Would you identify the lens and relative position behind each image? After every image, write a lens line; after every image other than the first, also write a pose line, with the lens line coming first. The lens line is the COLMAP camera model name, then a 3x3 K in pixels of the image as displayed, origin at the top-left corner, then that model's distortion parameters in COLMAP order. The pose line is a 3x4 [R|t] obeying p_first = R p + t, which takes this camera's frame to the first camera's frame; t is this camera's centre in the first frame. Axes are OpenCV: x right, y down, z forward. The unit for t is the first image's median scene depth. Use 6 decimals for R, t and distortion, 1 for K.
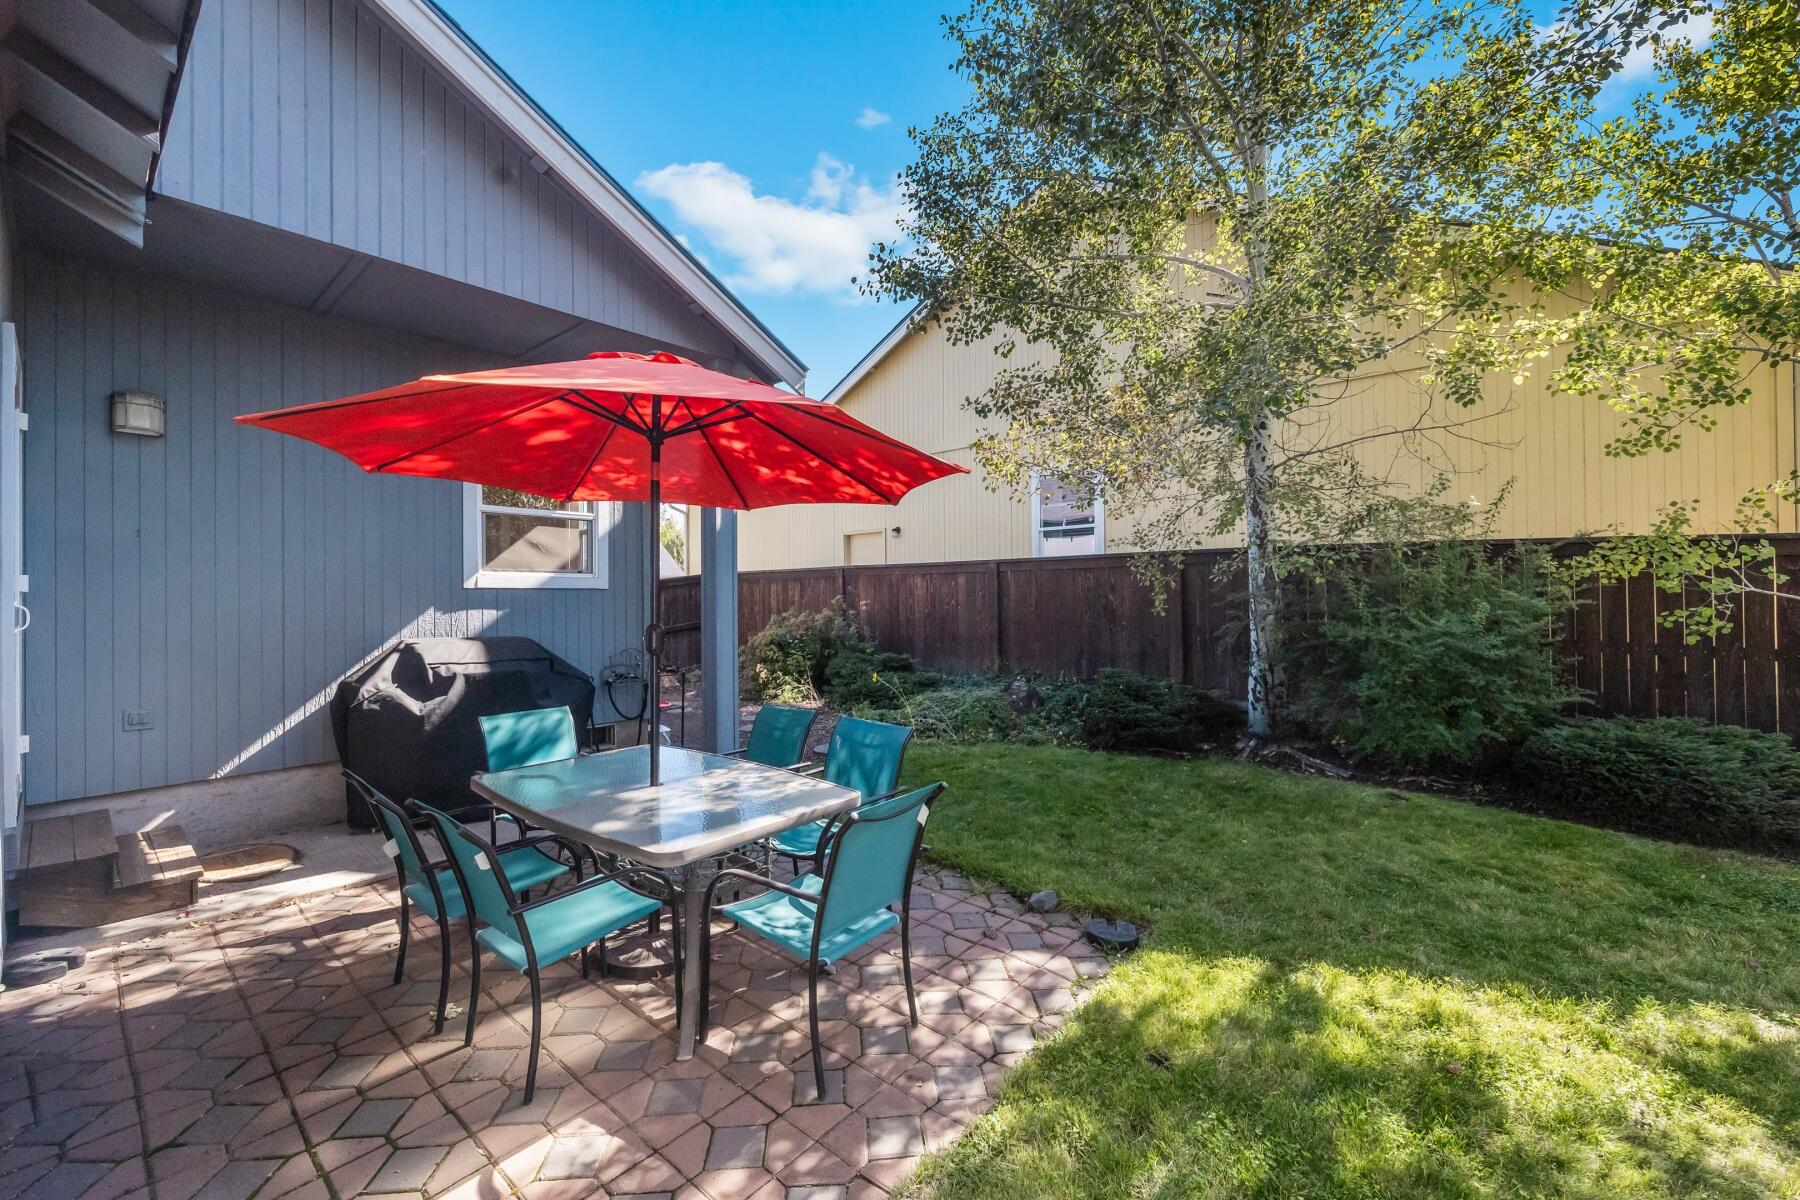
lens RADIAL K [[708.1, 0, 879.1], [0, 708.1, 617.6], [0, 0, 1]] dist [-0.000554, -0.000082]
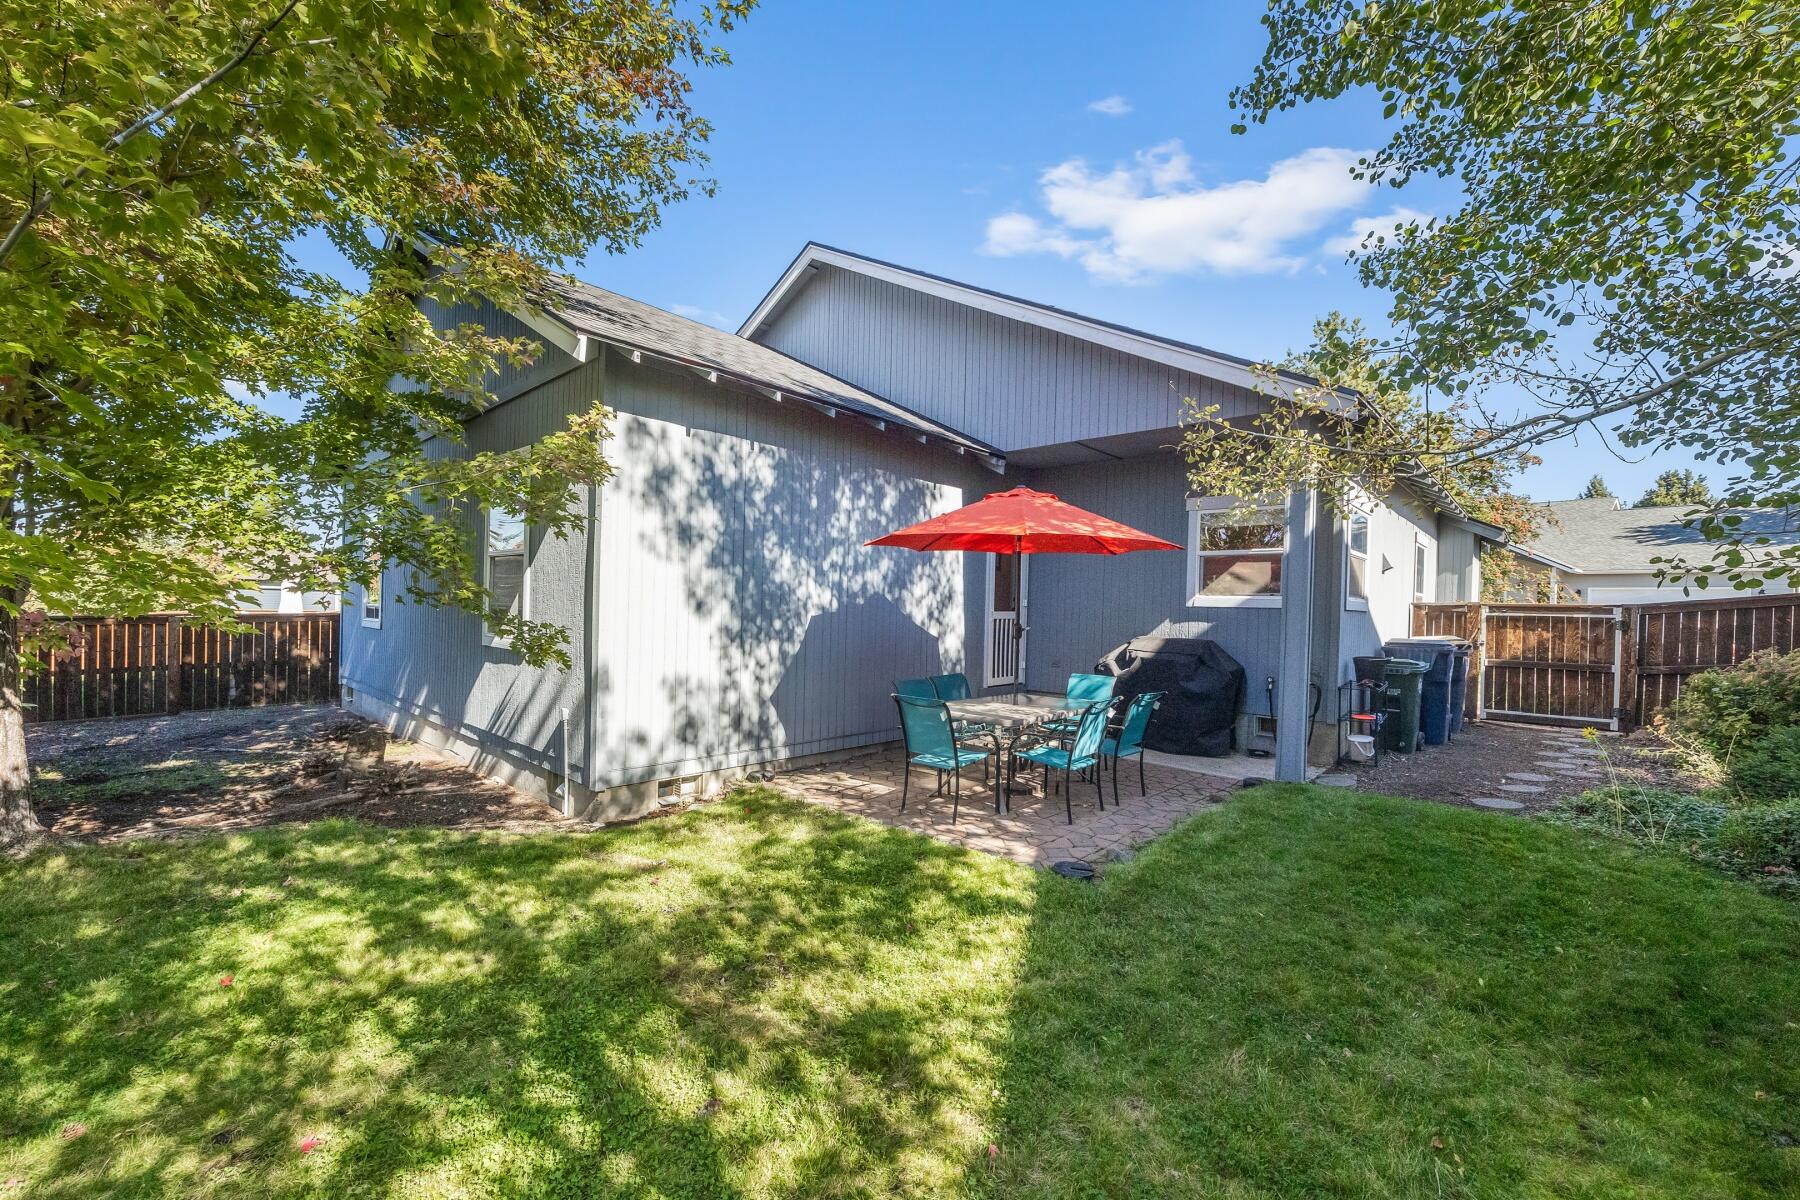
lens RADIAL K [[708.1, 0, 879.1], [0, 708.1, 617.6], [0, 0, 1]] dist [-0.000554, -0.000082]
pose [[-0.056814, 0.012411, -0.998308, 1.722476], [-0.048017, 0.998732, 0.015149, -0.017858], [0.997229, 0.048797, -0.056146, 0.754406]]
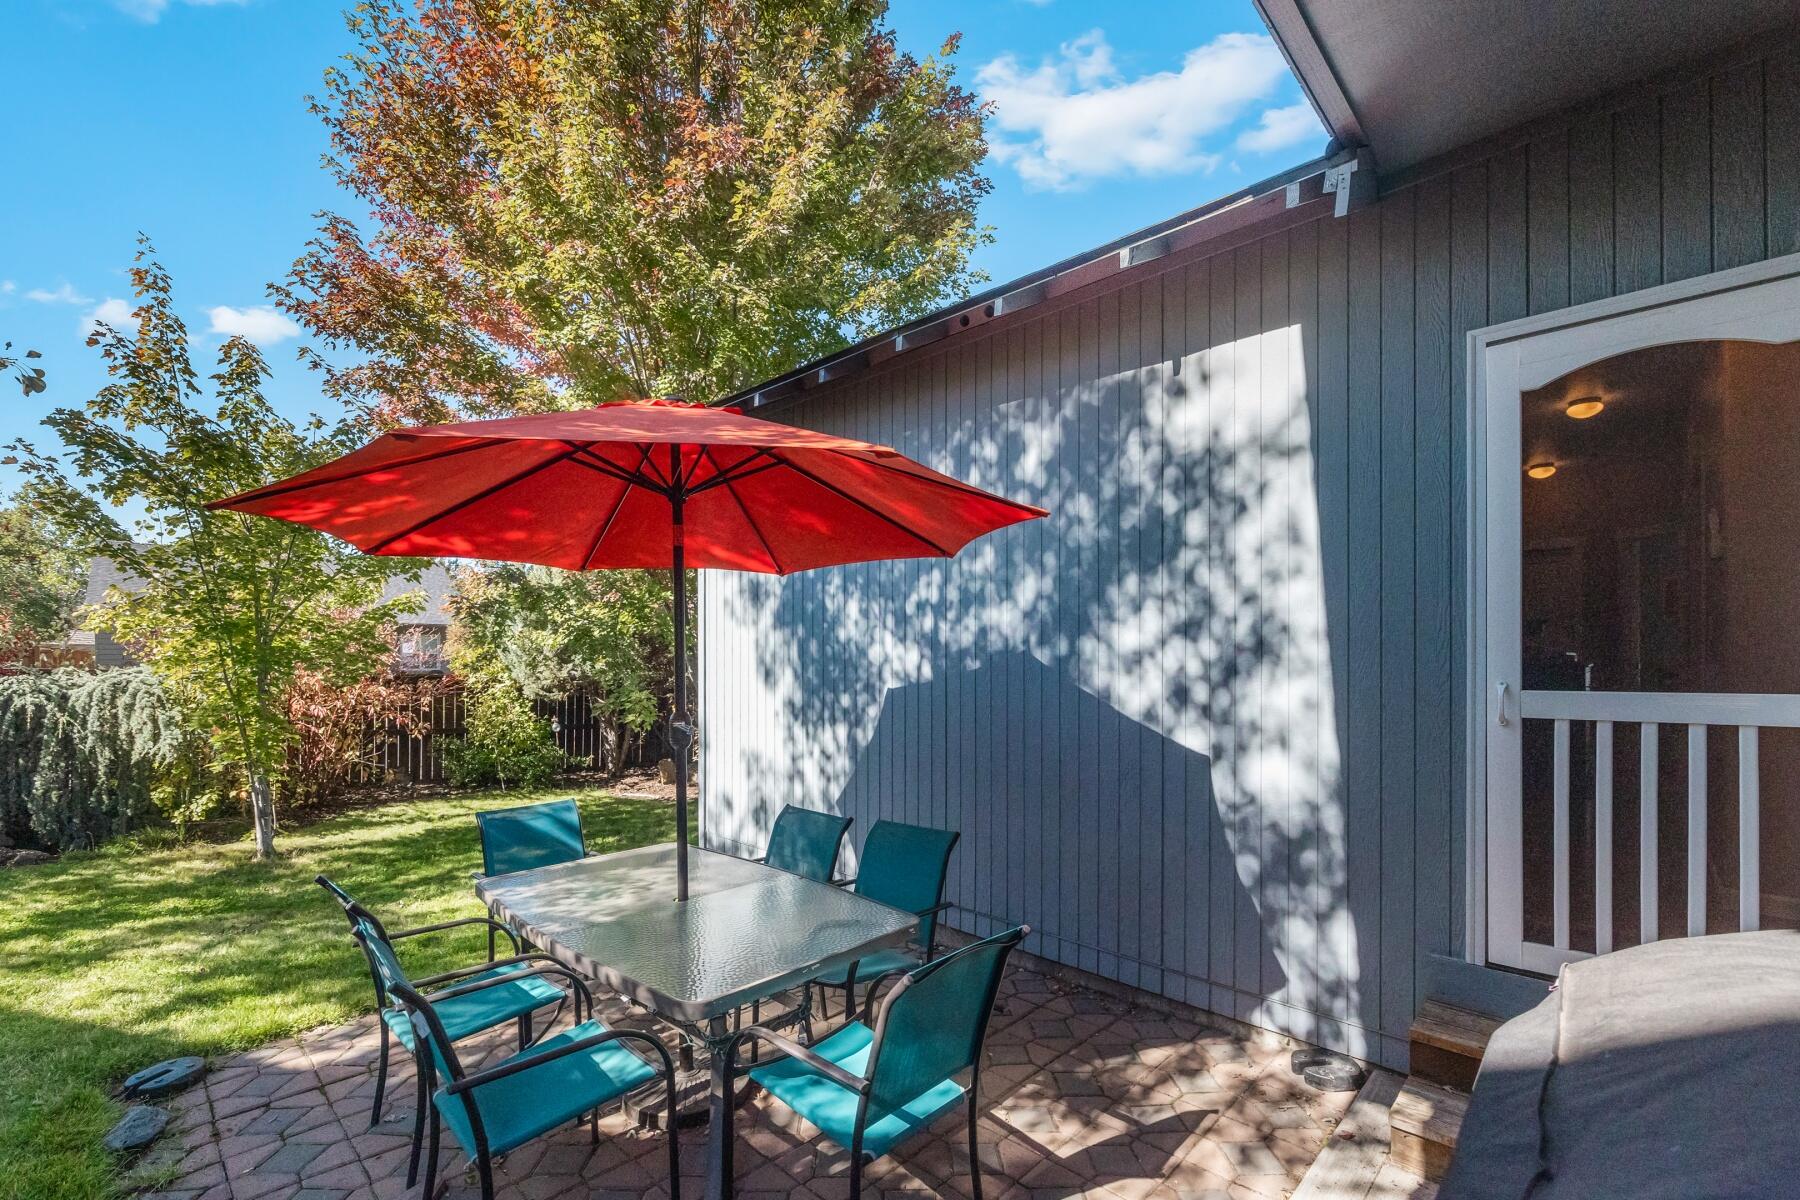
lens RADIAL K [[773.2, 0, 864.5], [0, 773.2, 664.3], [0, 0, 1]] dist [0.000576, 0.000016]
pose [[-0.997306, 0.003082, 0.073285, -0.632423], [0.006003, 0.999195, 0.039663, -0.093625], [-0.073104, 0.039996, -0.996522, 1.998446]]
